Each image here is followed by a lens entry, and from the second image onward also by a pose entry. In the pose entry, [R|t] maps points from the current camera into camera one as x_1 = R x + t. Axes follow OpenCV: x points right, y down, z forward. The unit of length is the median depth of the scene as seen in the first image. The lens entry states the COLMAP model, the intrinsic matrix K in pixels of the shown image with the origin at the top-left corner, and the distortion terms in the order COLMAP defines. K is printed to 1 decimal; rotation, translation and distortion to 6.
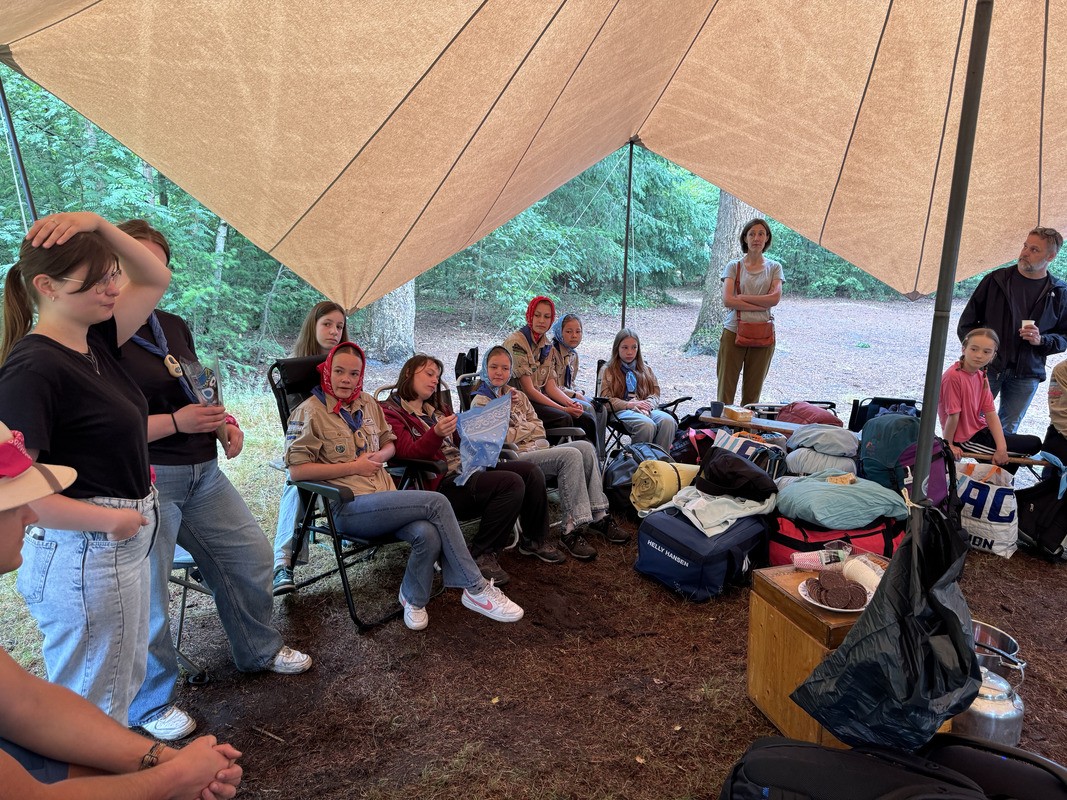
lens RADIAL K [[761.2, 0, 533.6], [0, 761.2, 399.5], [0, 0, 1]] dist [-0.003682, -0.003211]
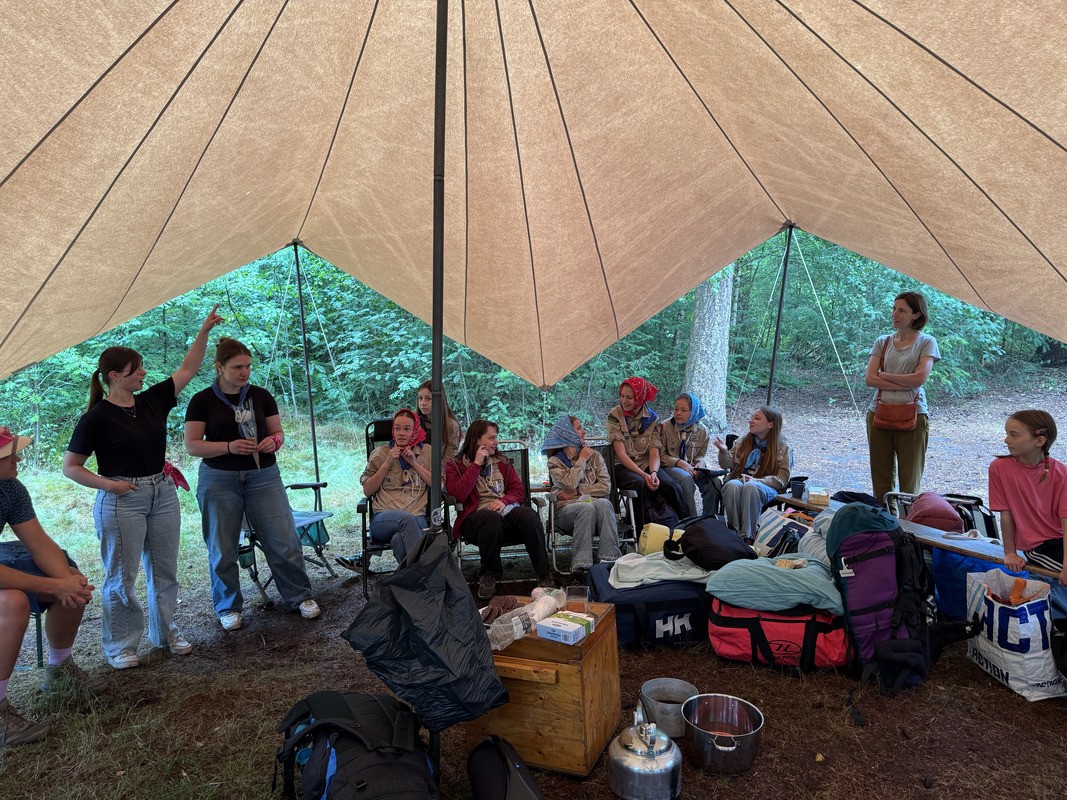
lens RADIAL K [[742.2, 0, 532.8], [0, 742.2, 398.2], [0, 0, 1]] dist [-0.003005, -0.004077]
pose [[0.779297, 0.018059, -0.626394, 0.593457], [-0.080925, 0.994115, -0.072018, -0.007355], [0.621407, 0.106815, 0.776172, 0.030698]]
